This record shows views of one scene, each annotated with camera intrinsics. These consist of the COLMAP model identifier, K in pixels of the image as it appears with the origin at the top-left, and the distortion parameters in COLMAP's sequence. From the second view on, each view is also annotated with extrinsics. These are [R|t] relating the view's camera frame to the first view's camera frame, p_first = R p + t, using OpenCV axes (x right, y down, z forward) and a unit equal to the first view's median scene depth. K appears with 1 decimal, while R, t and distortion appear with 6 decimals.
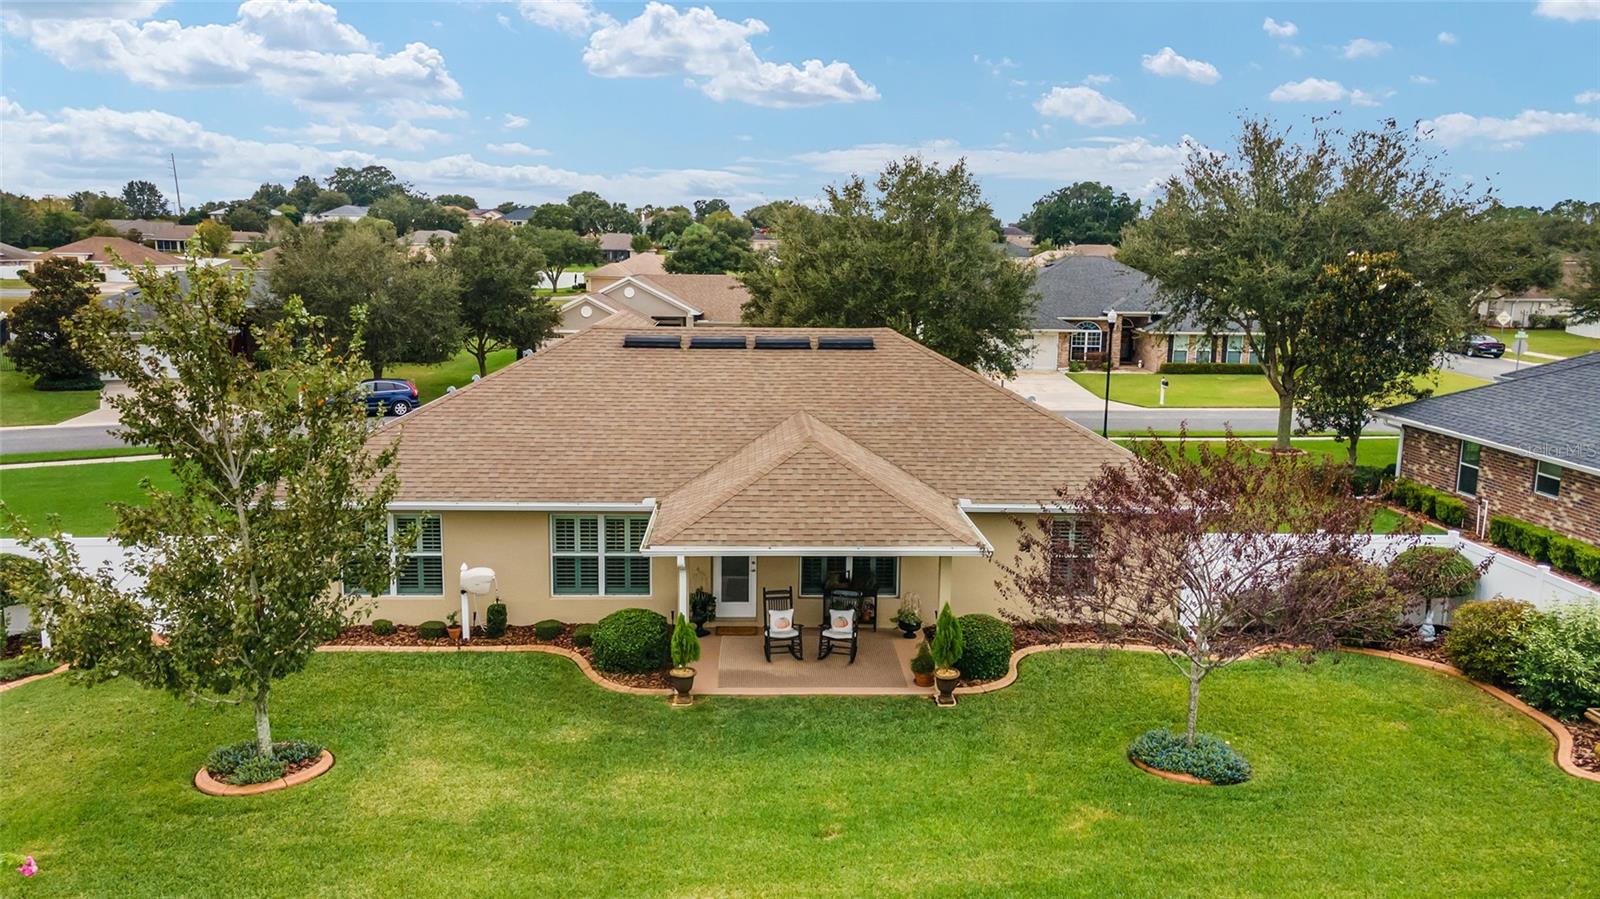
lens RADIAL K [[1163.2, 0, 796.1], [0, 1163.2, 449.6], [0, 0, 1]] dist [0.040569, -0.001286]
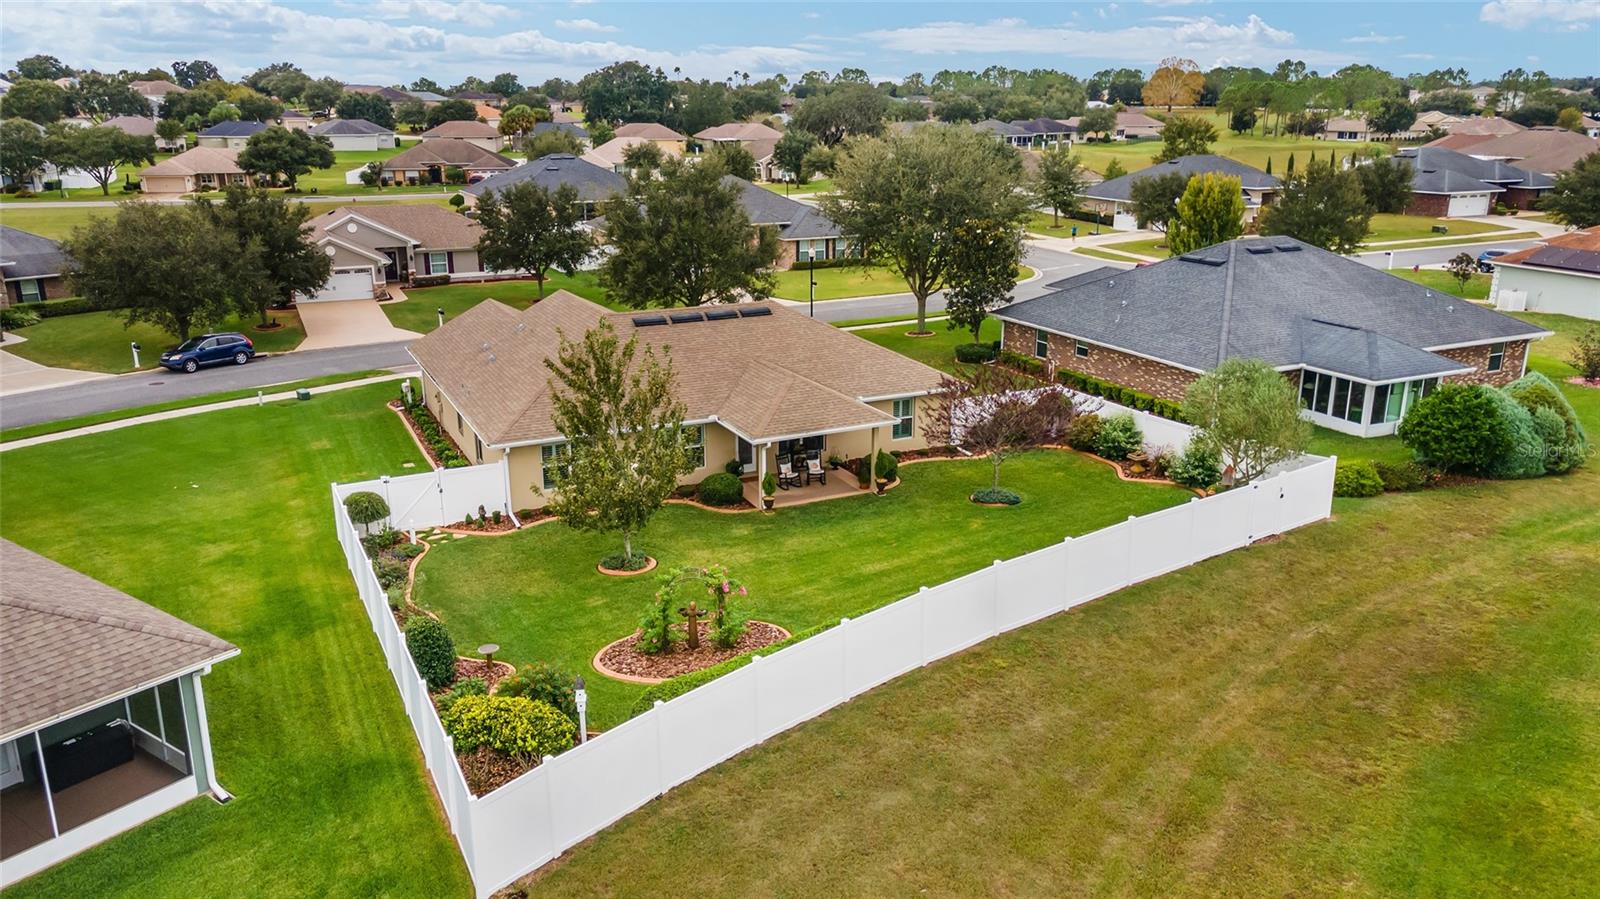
lens RADIAL K [[1163.2, 0, 796.1], [0, 1163.2, 449.6], [0, 0, 1]] dist [0.040569, -0.001286]
pose [[0.914157, -0.131094, 0.383576, -0.695860], [0.083416, 0.986847, 0.138472, -0.144688], [-0.396684, -0.094589, 0.913069, -0.737368]]
